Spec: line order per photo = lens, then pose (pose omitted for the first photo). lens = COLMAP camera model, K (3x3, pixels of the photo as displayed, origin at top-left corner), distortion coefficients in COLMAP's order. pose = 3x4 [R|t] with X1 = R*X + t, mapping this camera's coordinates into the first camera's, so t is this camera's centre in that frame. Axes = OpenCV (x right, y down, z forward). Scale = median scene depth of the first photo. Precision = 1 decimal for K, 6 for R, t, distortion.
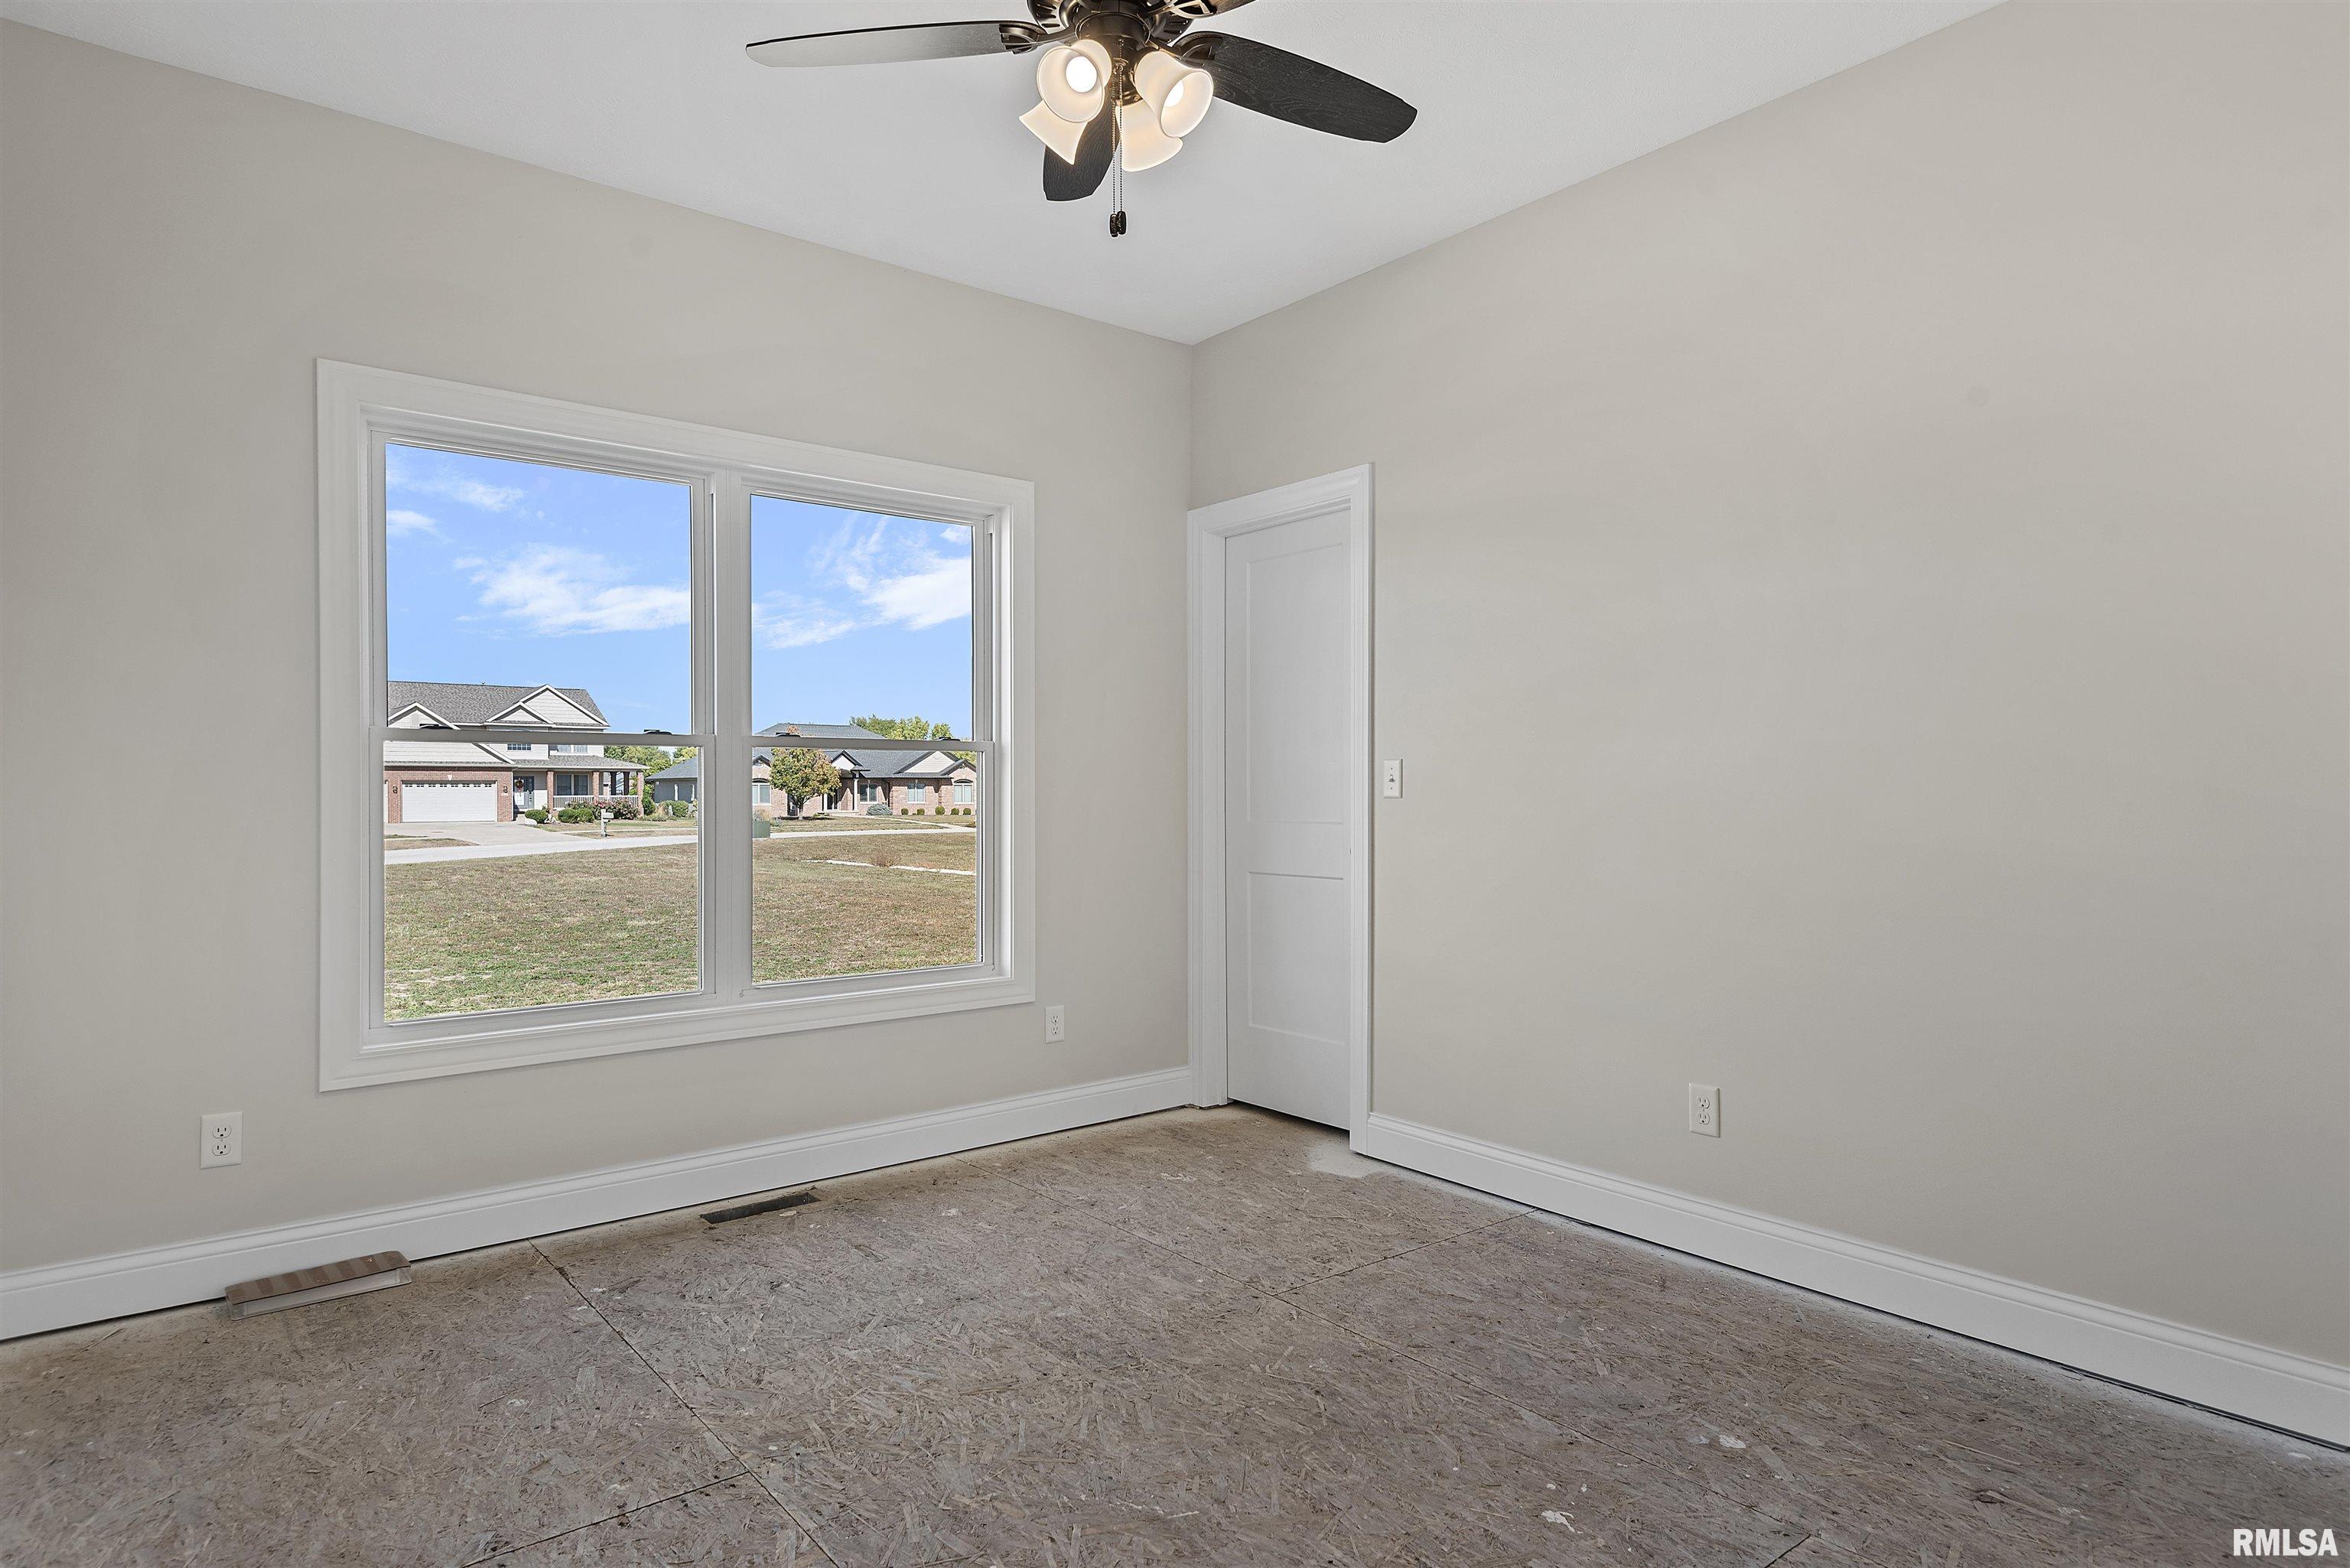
lens RADIAL K [[1316.8, 0, 1170.1], [0, 1316.8, 775.6], [0, 0, 1]] dist [0.046974, -0.028863]
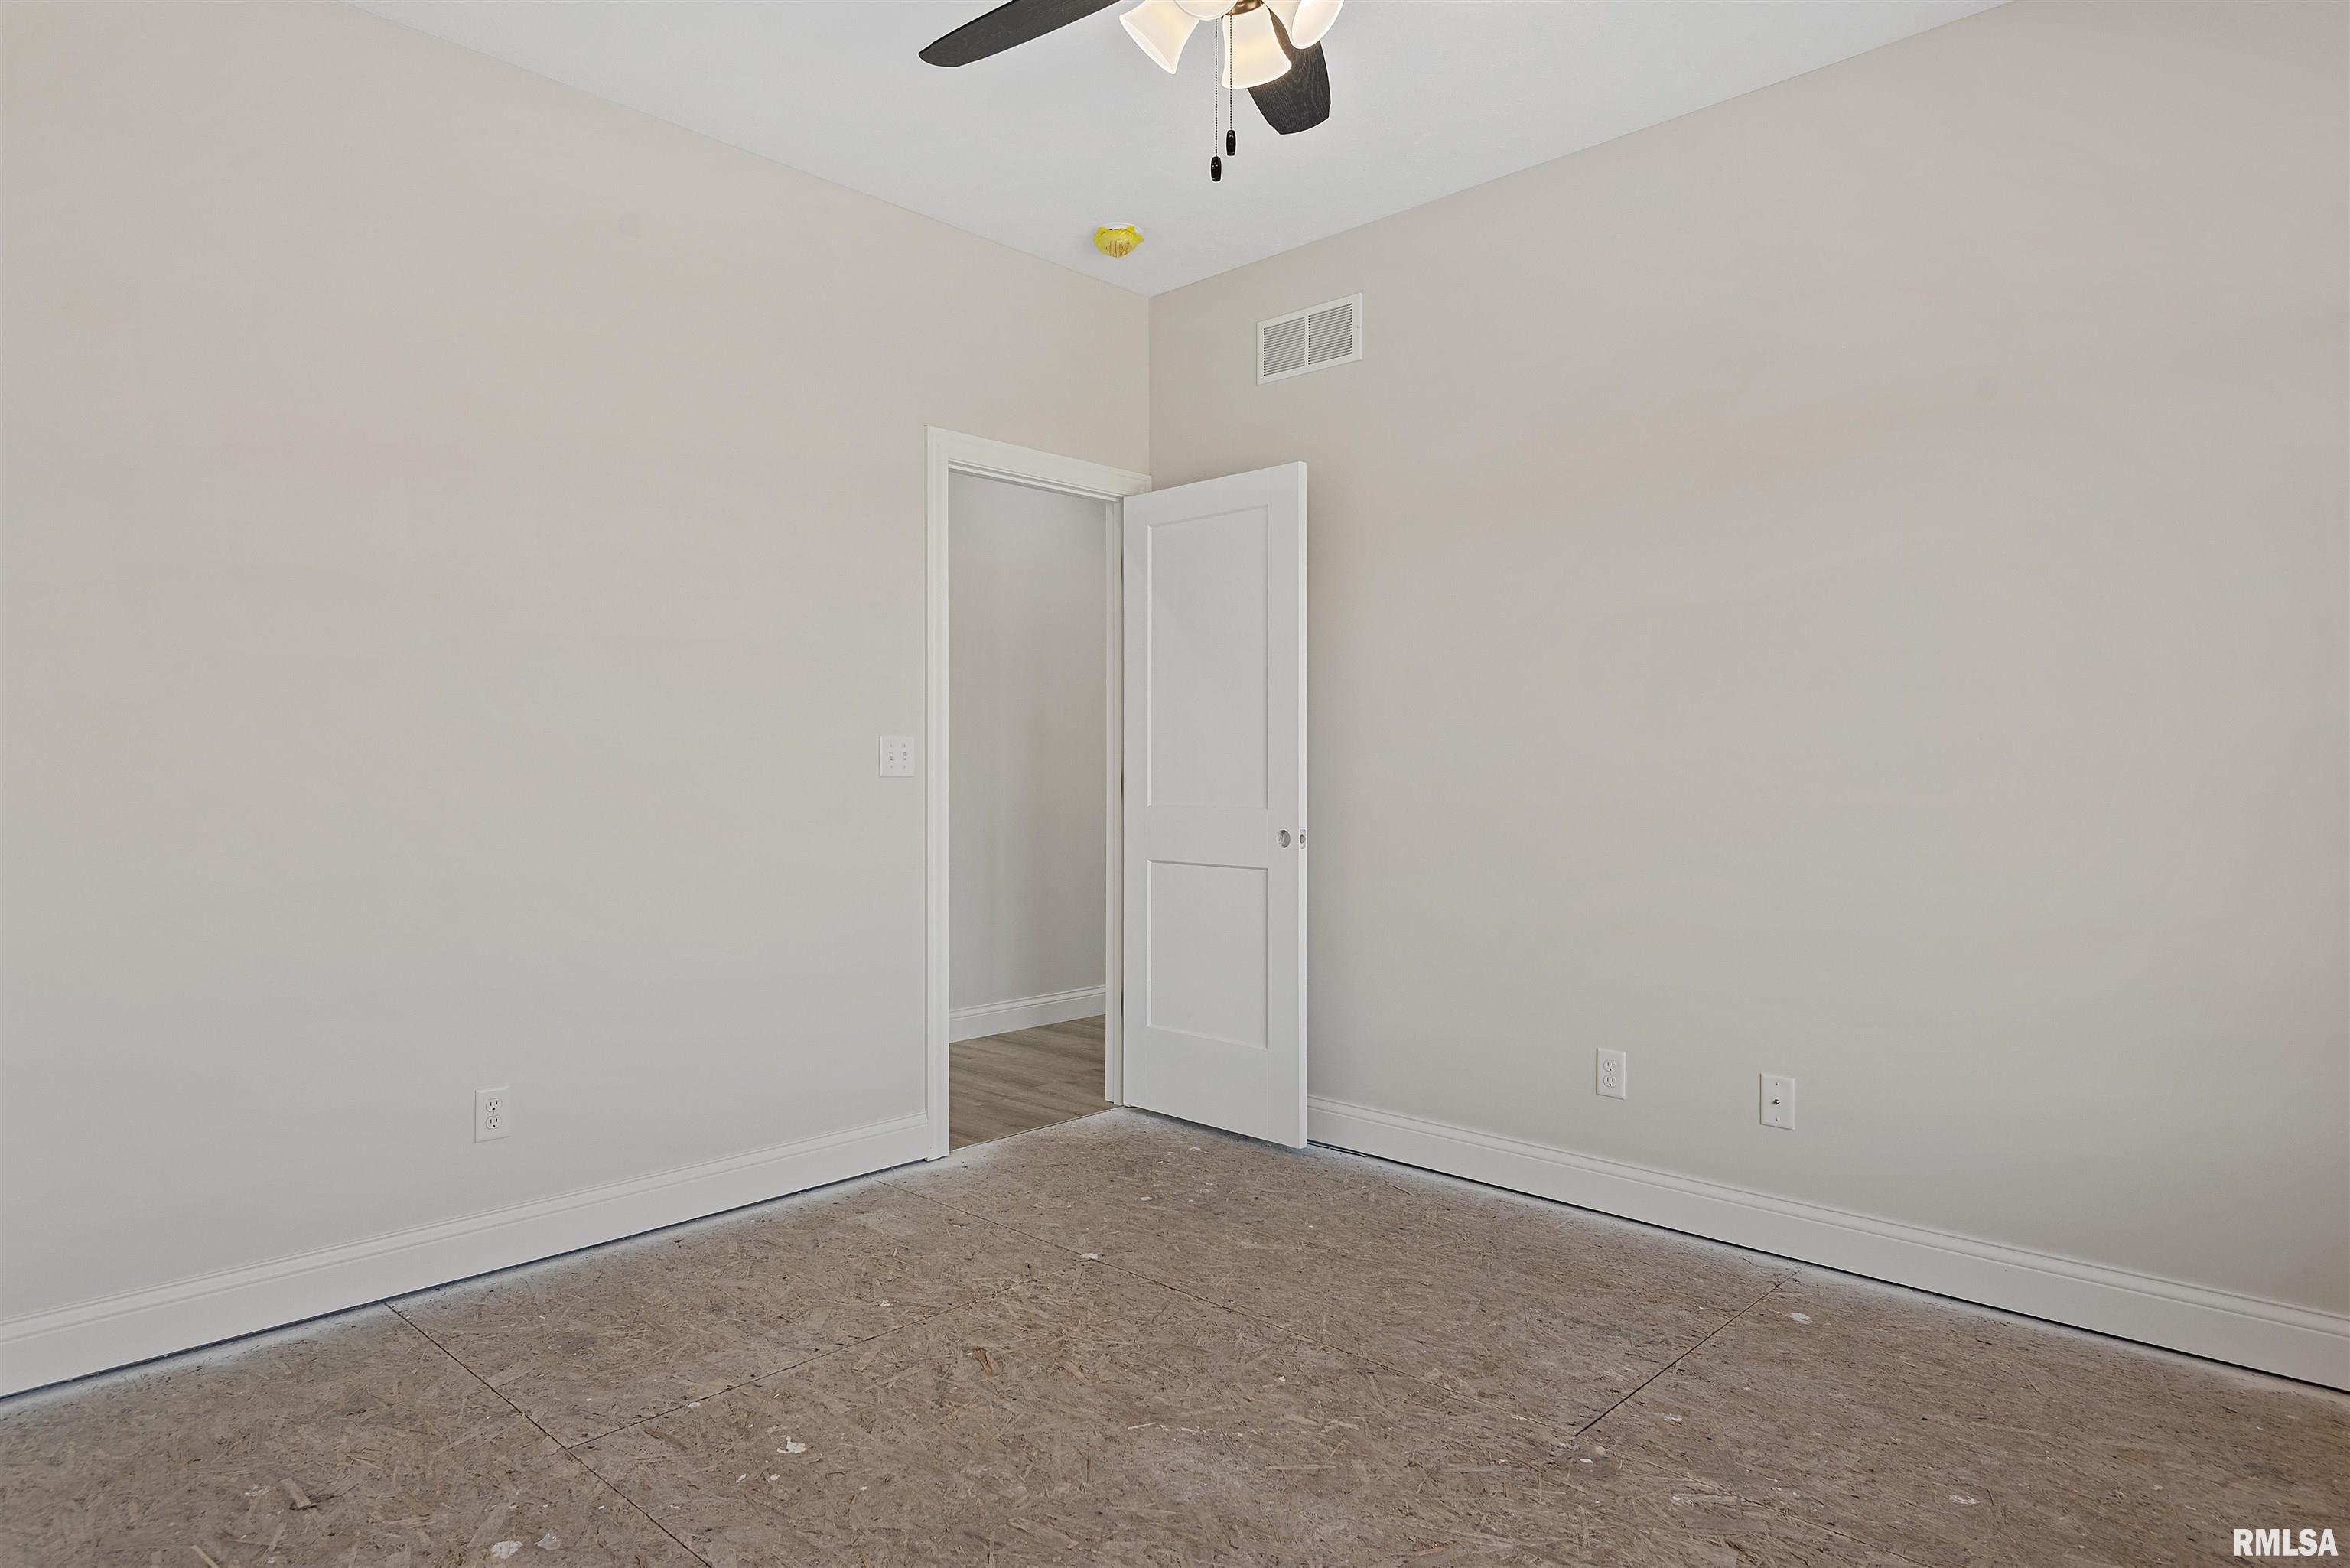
lens RADIAL K [[1316.8, 0, 1170.1], [0, 1316.8, 775.6], [0, 0, 1]] dist [0.046974, -0.028863]
pose [[-0.989961, 0.000928, -0.141340, 0.134070], [0.001948, 0.999973, -0.007078, 0.024989], [0.141330, -0.007283, -0.989936, 1.980969]]
